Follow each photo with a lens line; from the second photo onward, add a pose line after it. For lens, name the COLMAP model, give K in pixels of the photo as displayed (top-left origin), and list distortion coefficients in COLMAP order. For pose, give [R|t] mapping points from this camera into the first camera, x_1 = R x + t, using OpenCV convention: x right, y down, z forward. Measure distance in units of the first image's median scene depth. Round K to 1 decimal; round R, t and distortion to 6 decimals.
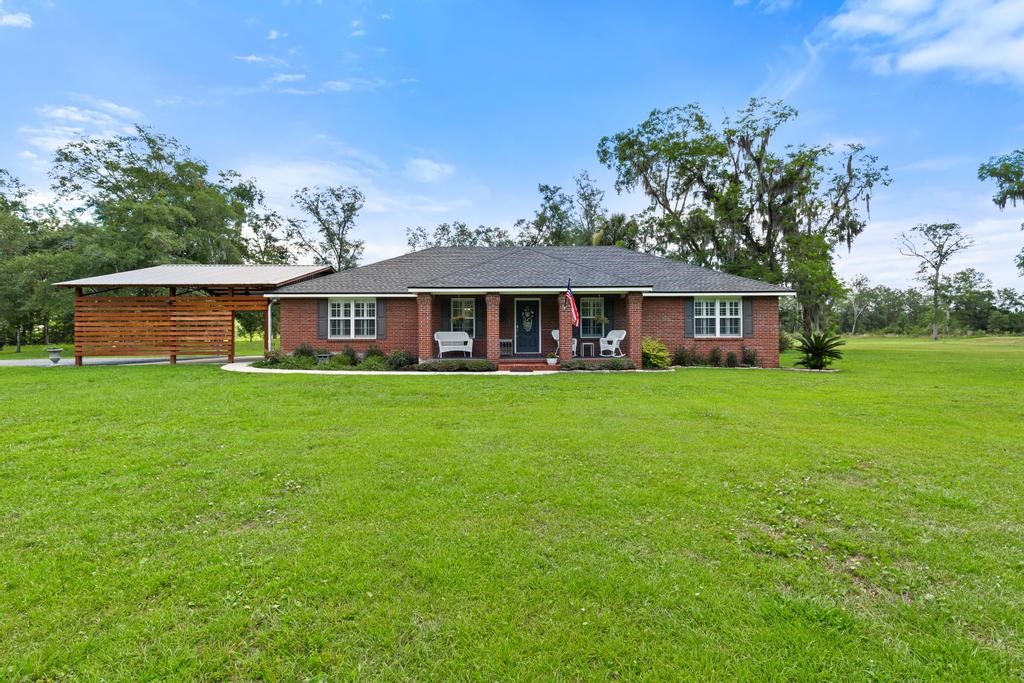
lens RADIAL K [[465.4, 0, 514.0], [0, 465.4, 324.6], [0, 0, 1]] dist [0.003899, 0.000092]
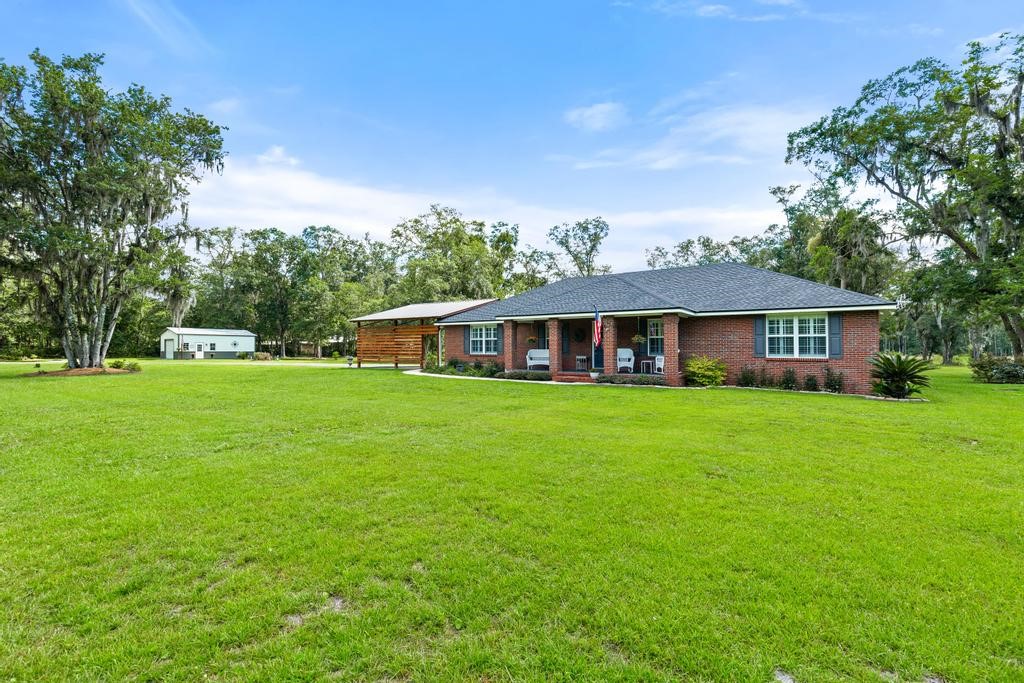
lens RADIAL K [[465.4, 0, 512.0], [0, 465.4, 341.2], [0, 0, 1]] dist [0.003899, 0.000092]
pose [[0.818606, -0.002958, -0.574347, 0.286251], [0.000871, 0.999992, -0.003910, -0.001319], [0.574354, 0.002700, 0.818602, -0.039867]]
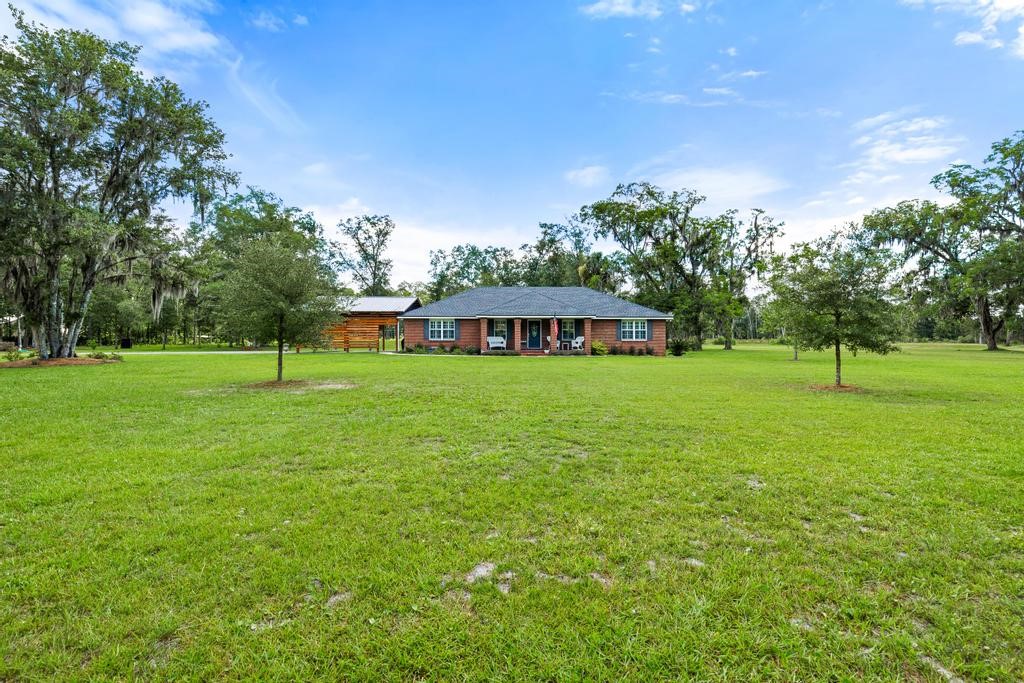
lens RADIAL K [[465.4, 0, 516.3], [0, 465.4, 338.3], [0, 0, 1]] dist [0.003899, 0.000092]
pose [[0.999962, 0.005485, 0.006764, -0.032440], [-0.005608, 0.999817, 0.018294, -0.007808], [-0.006663, -0.018331, 0.999810, -0.510182]]
